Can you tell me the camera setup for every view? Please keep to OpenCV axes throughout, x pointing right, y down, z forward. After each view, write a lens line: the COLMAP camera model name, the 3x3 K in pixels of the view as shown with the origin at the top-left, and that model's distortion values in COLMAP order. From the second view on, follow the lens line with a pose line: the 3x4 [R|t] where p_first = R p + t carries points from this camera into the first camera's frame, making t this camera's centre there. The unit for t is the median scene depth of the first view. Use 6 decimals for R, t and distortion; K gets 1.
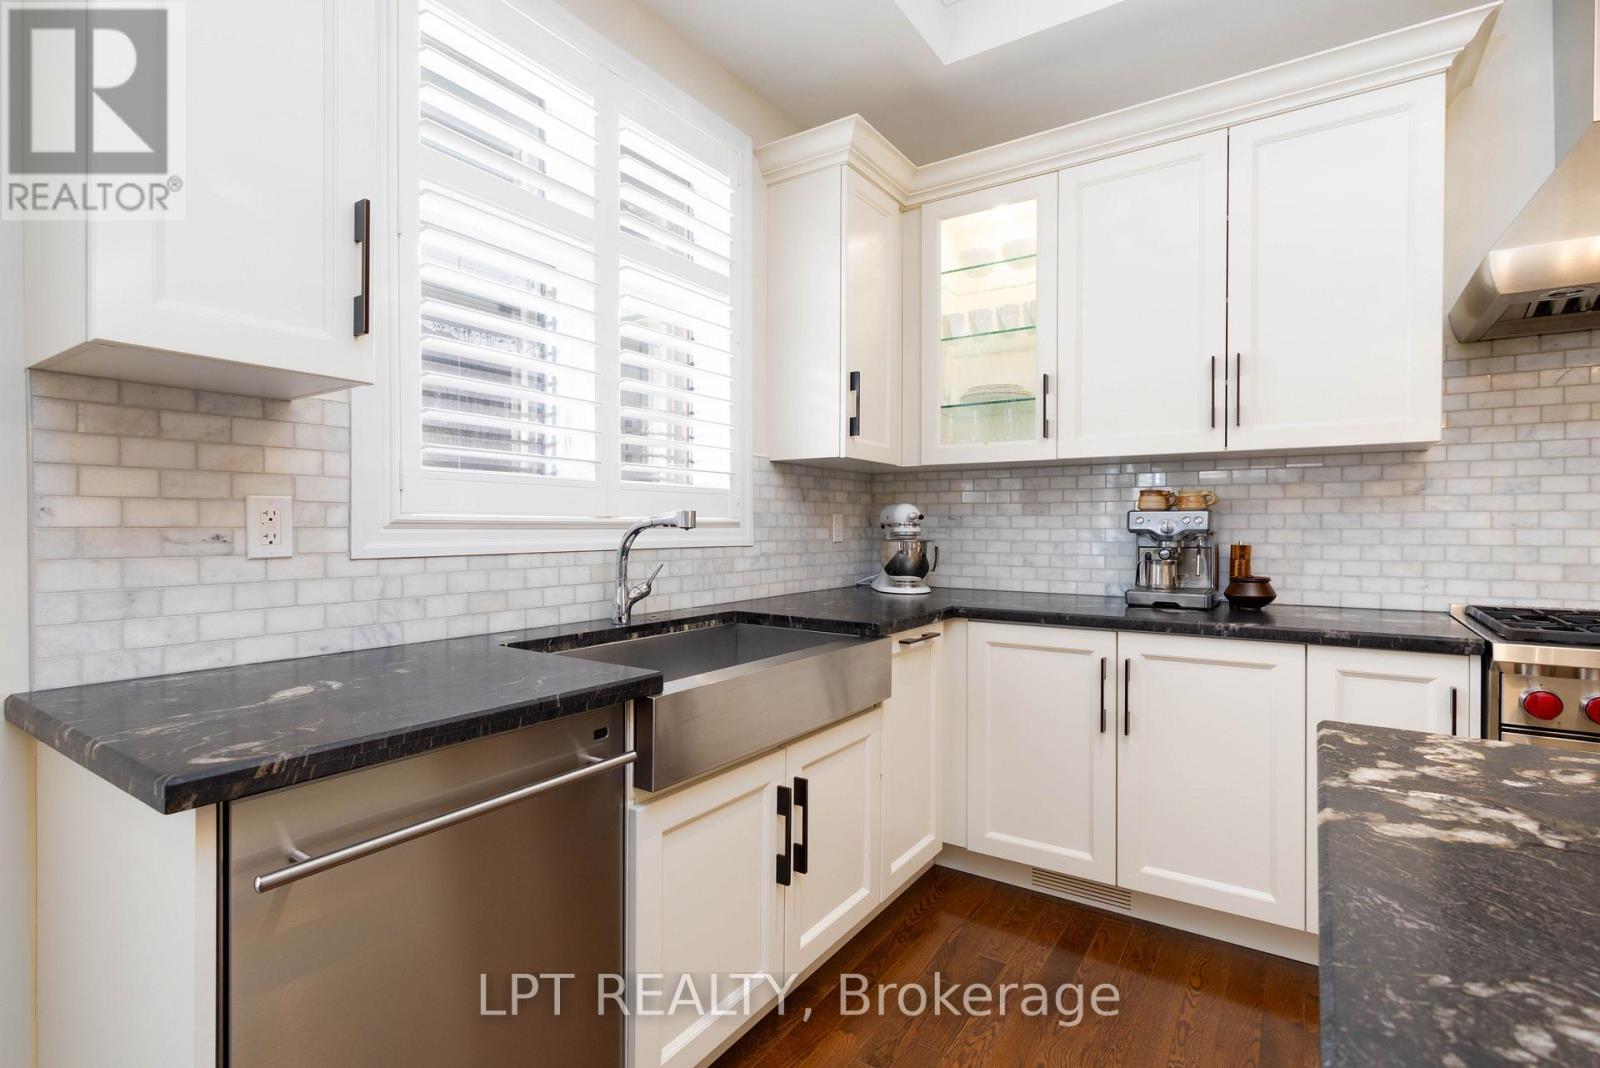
lens RADIAL K [[741.6, 0, 789.6], [0, 741.6, 533.9], [0, 0, 1]] dist [-0.001244, -0.000048]
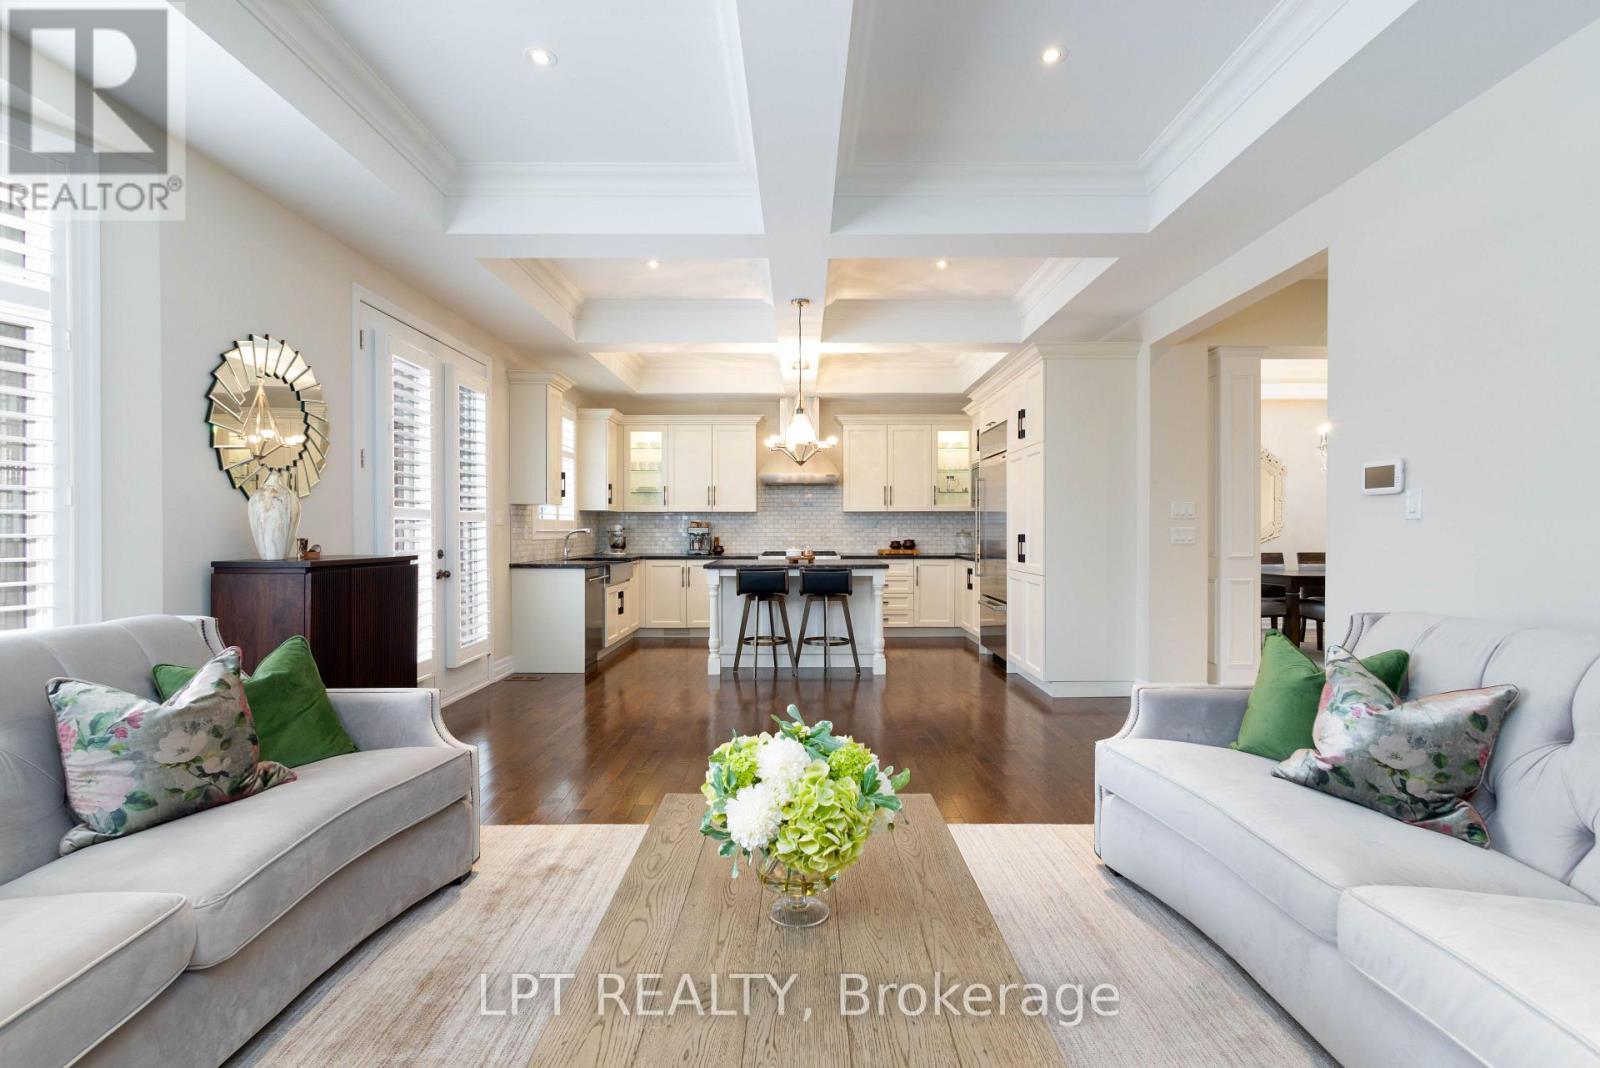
lens RADIAL K [[741.6, 0, 794.2], [0, 741.6, 535.3], [0, 0, 1]] dist [-0.001244, -0.000048]
pose [[0.824488, -0.005368, 0.565854, -1.072816], [0.005474, 0.999984, 0.001510, 0.003208], [-0.565852, 0.001853, 0.824504, -2.096109]]
